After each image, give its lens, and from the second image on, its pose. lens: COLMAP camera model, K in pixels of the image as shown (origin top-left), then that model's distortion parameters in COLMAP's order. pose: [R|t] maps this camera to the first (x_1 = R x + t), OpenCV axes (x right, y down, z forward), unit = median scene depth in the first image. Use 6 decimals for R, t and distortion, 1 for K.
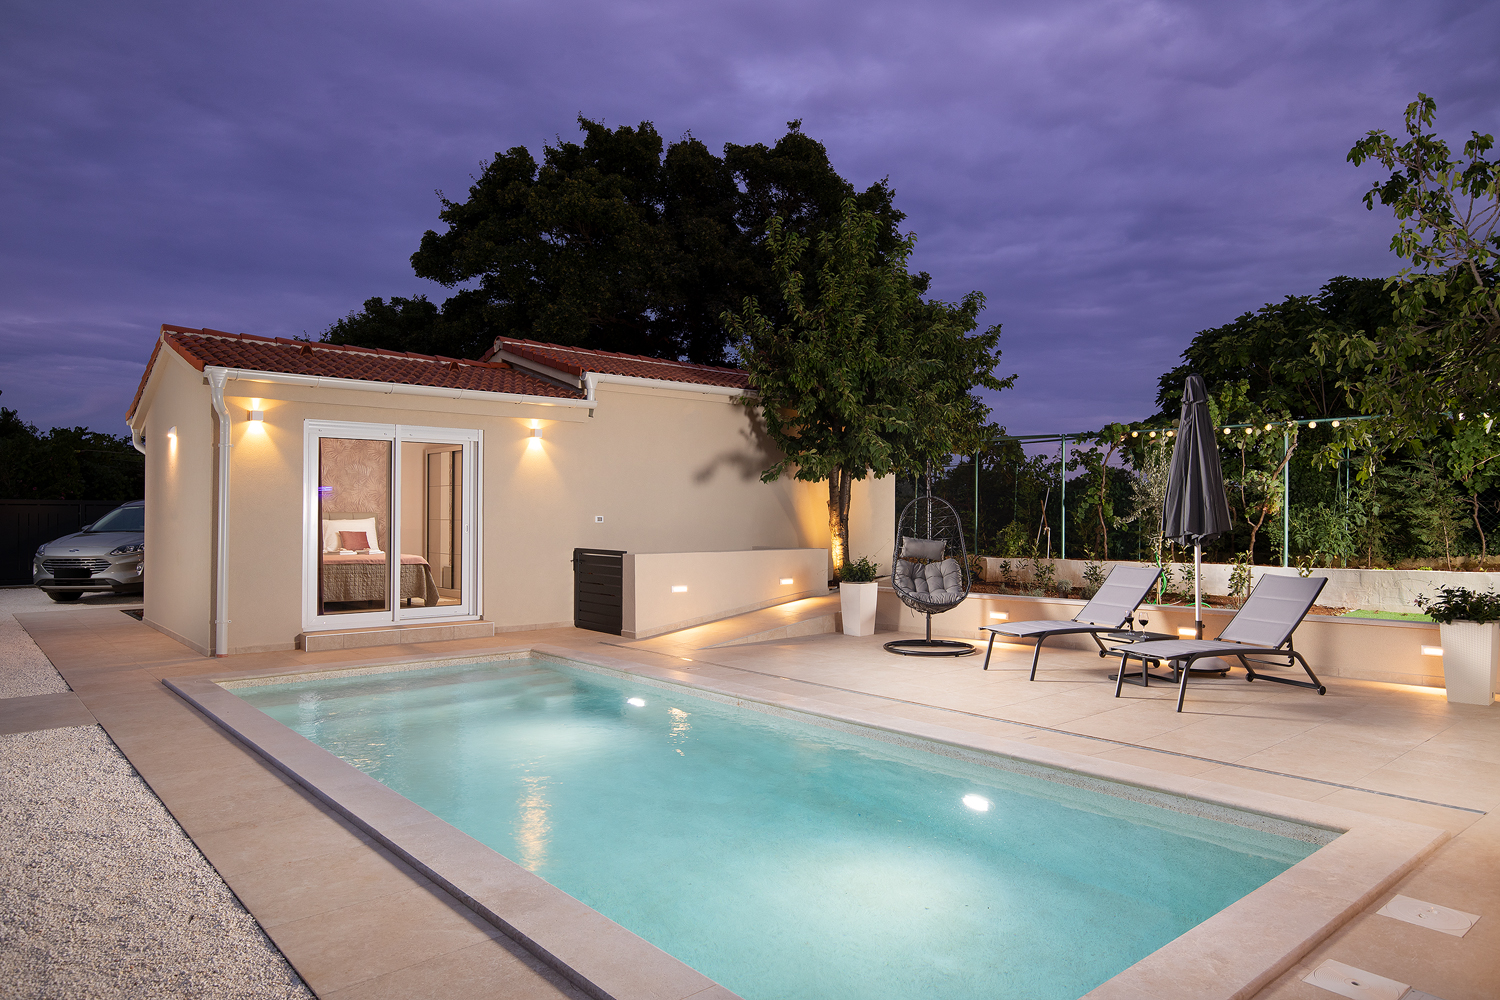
lens RADIAL K [[953.8, 0, 722.0], [0, 953.8, 501.6], [0, 0, 1]] dist [-0.006552, -0.000860]
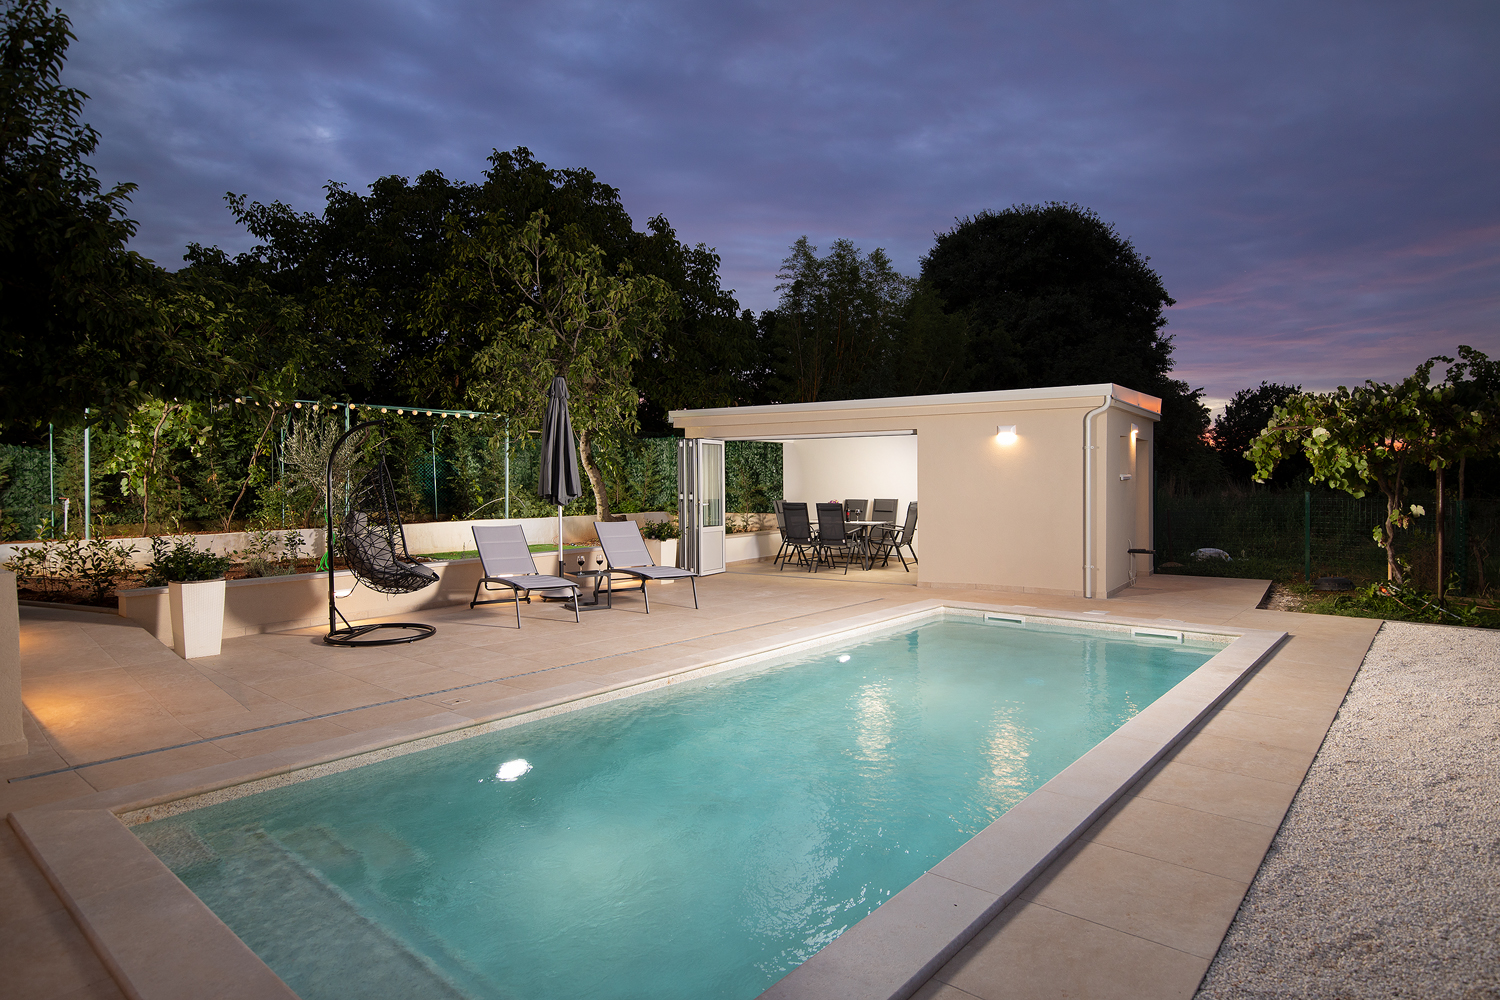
lens RADIAL K [[850.5, 0, 750.0], [0, 850.5, 500.0], [0, 0, 1]] dist [-0.000655, -0.000843]
pose [[-0.164582, -0.028440, 0.985953, -0.588769], [-0.008312, 0.999589, 0.027446, 0.002725], [-0.986328, -0.003679, -0.164750, 0.744216]]
